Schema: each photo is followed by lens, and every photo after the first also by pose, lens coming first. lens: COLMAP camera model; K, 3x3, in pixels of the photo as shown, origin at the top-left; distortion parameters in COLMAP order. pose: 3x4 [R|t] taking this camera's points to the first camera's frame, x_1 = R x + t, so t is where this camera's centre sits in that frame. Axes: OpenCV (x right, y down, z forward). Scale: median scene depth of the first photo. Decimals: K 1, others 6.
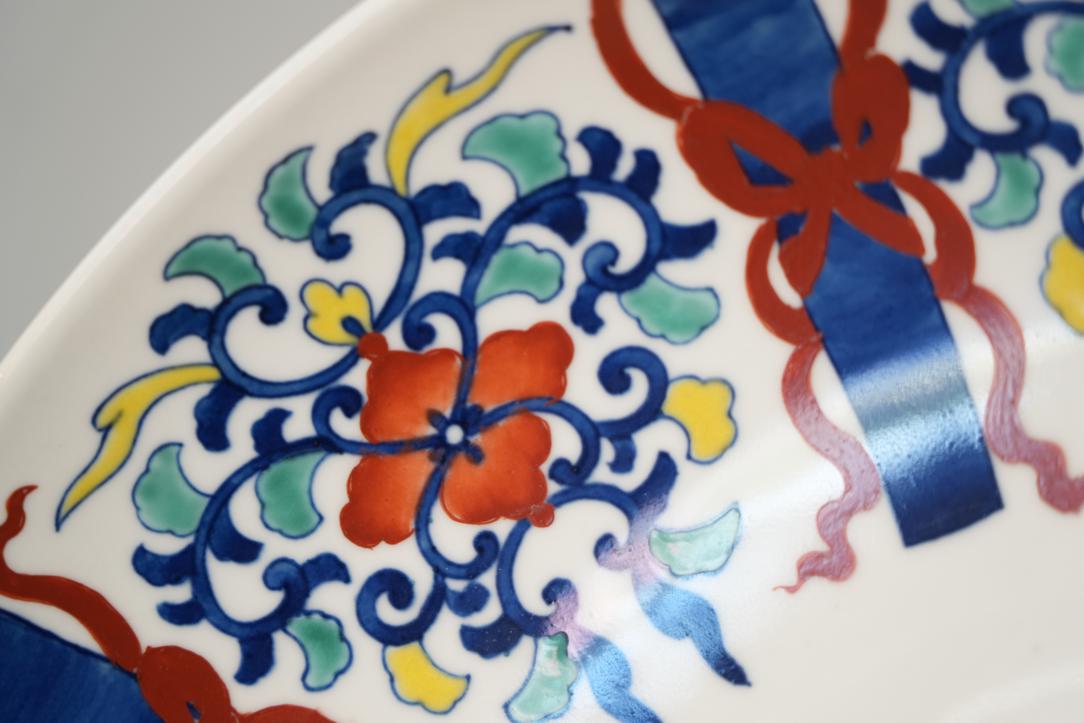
lens RADIAL K [[3290.9, 0, 537.7], [0, 3290.9, 361.8], [0, 0, 1]] dist [-0.020802, 0.000000]
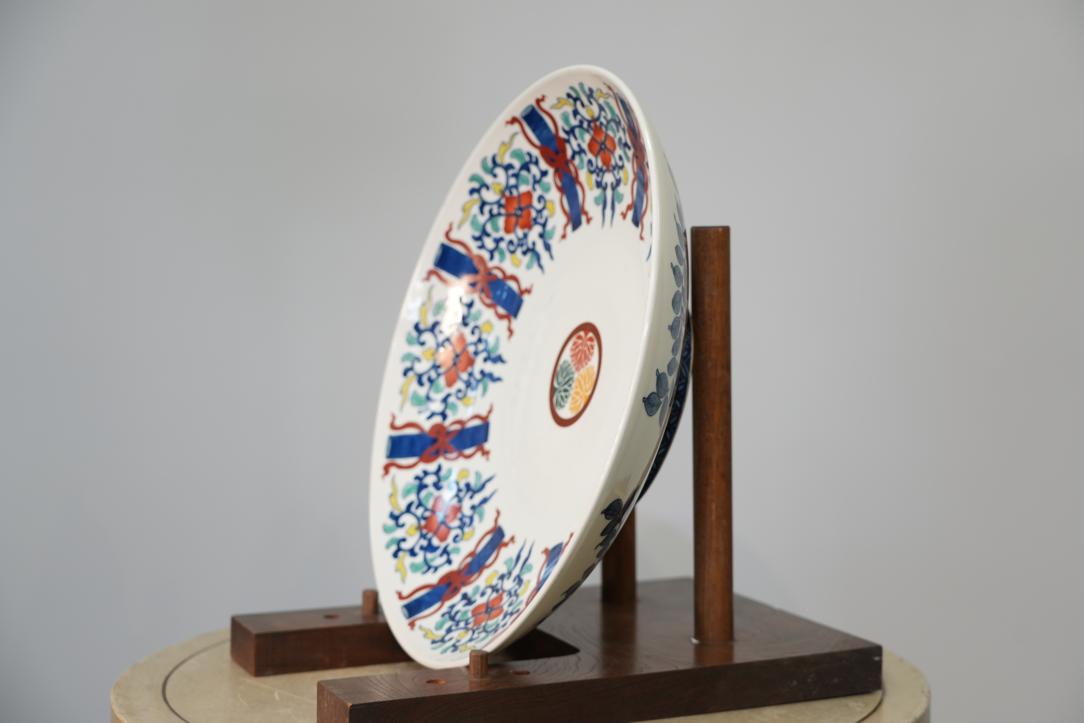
lens RADIAL K [[1955.8, 0, 541.0], [0, 1955.8, 368.7], [0, 0, 1]] dist [-0.042355, 0.000000]
pose [[0.771211, 0.046464, -0.634882, 1.977522], [-0.029058, 0.998863, 0.037804, 0.151504], [0.635916, -0.010706, 0.771684, -1.352926]]
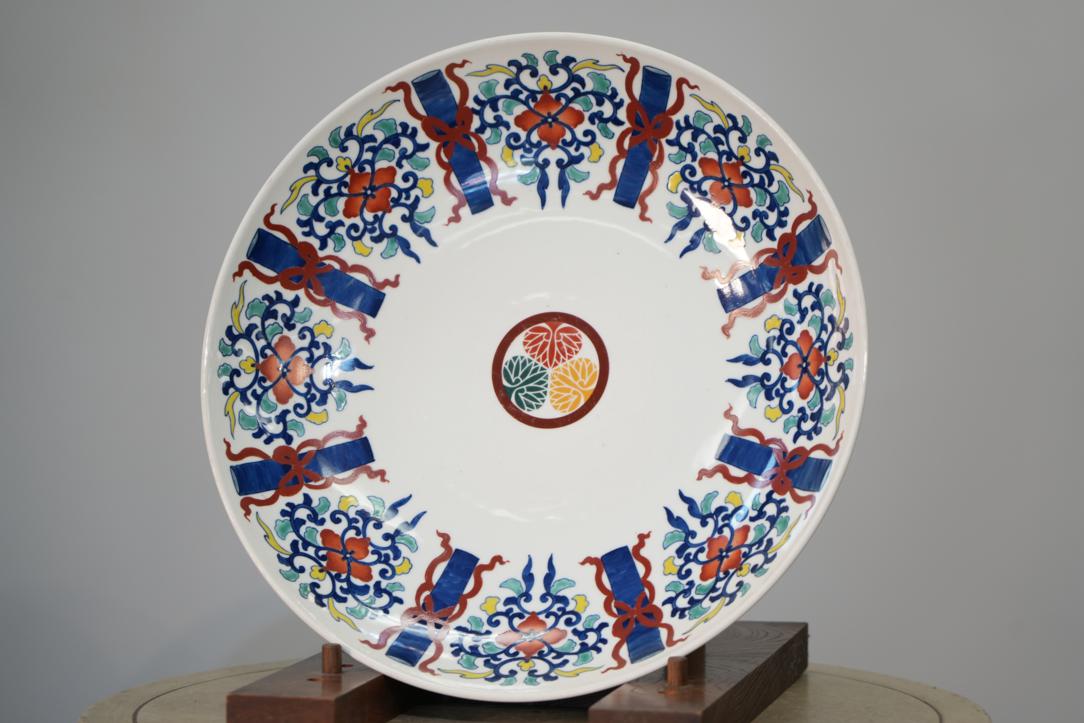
lens RADIAL K [[3290.9, 0, 543.0], [0, 3290.9, 357.9], [0, 0, 1]] dist [-0.020802, 0.000000]
pose [[0.974003, -0.016819, 0.225909, -0.807385], [0.016156, 0.999858, 0.004781, 0.229576], [-0.225957, -0.001007, 0.974137, -3.383700]]
